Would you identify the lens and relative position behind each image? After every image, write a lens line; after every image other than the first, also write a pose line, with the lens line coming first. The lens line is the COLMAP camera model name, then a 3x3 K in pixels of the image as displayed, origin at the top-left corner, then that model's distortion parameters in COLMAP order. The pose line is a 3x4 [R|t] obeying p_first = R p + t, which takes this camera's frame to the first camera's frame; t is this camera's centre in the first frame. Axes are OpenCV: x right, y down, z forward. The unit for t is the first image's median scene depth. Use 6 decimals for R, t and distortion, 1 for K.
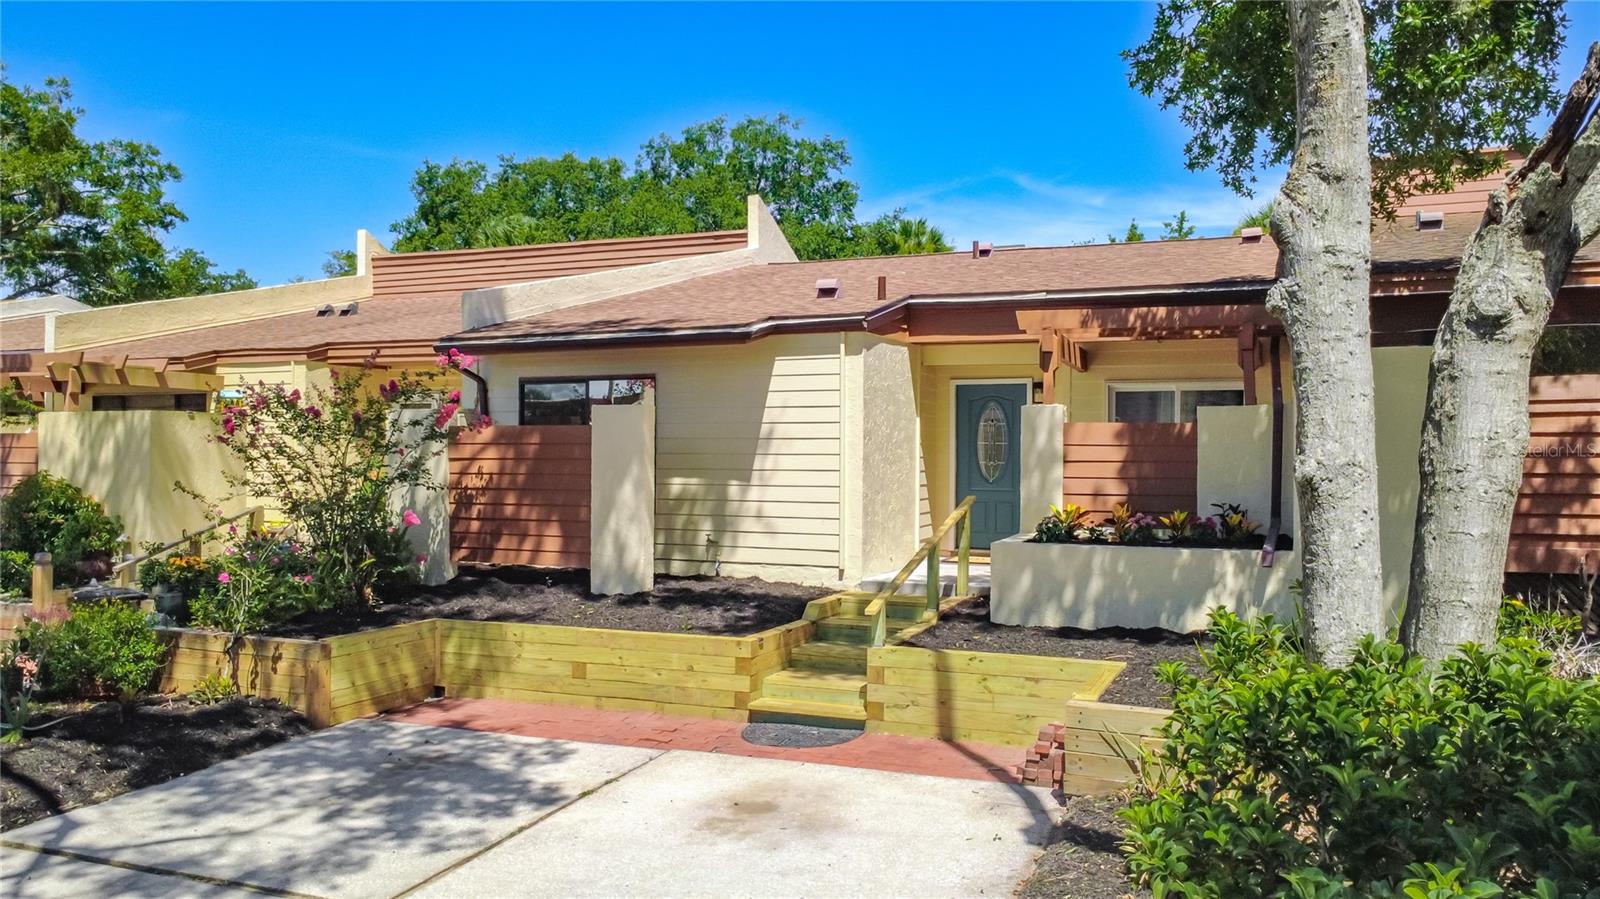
lens RADIAL K [[1162.8, 0, 759.7], [0, 1162.8, 442.1], [0, 0, 1]] dist [-0.008030, 0.002335]
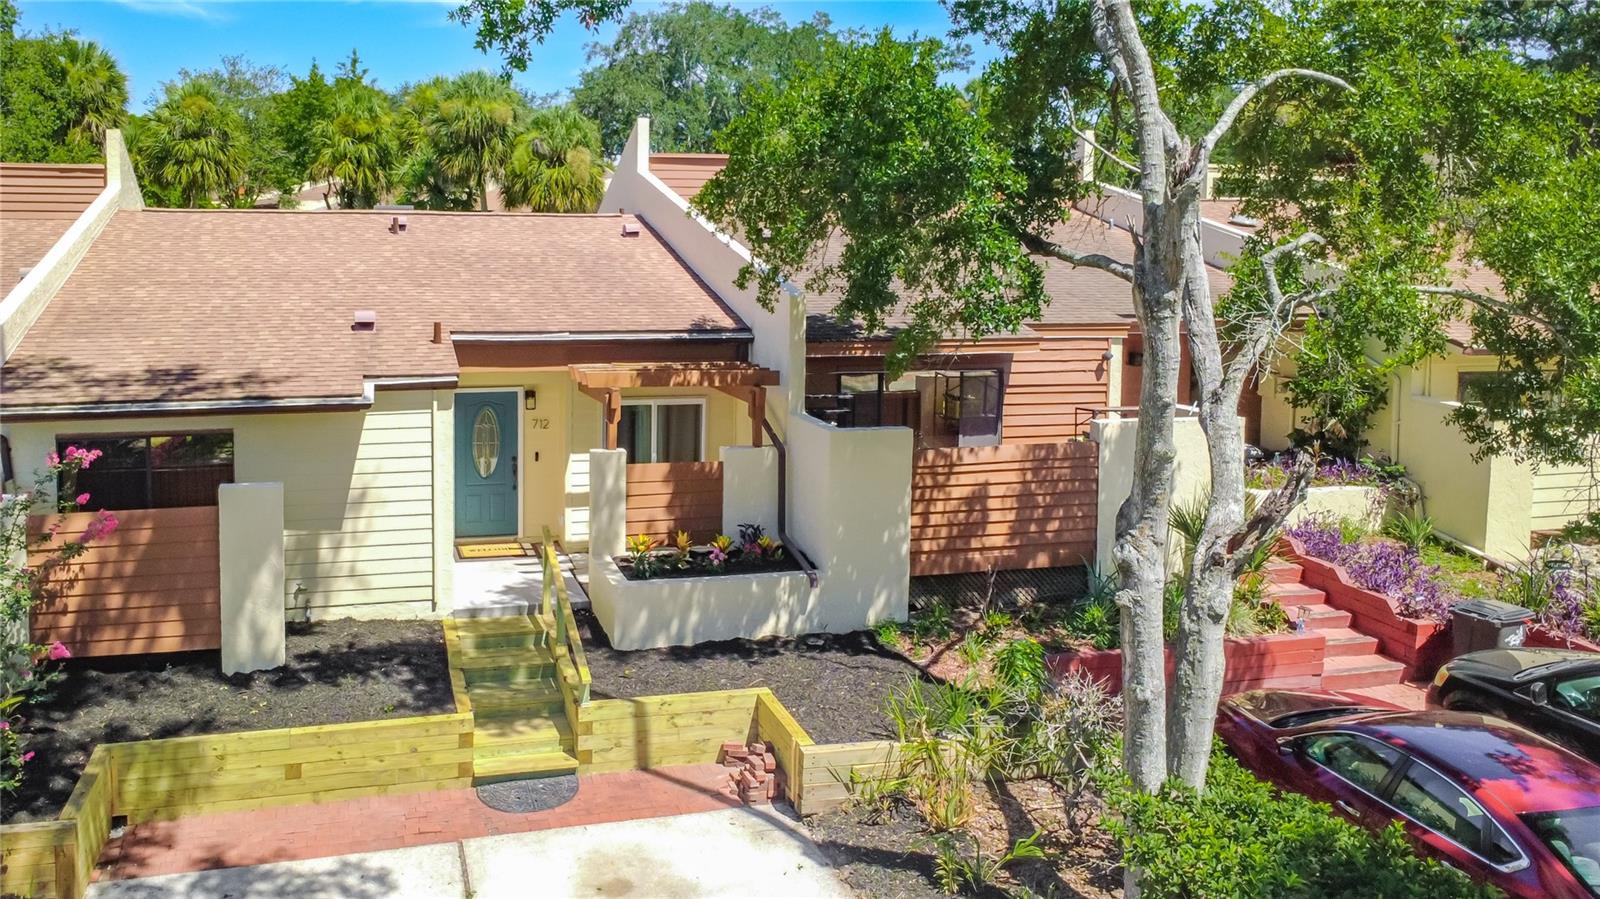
lens RADIAL K [[1219.0, 0, 608.5], [0, 1219.0, 315.5], [0, 0, 1]] dist [0.002492, 0.001776]
pose [[0.815897, -0.038832, 0.576892, -0.516318], [0.000378, 0.997778, 0.066627, -0.273350], [-0.578197, -0.054143, 0.814099, -0.034410]]
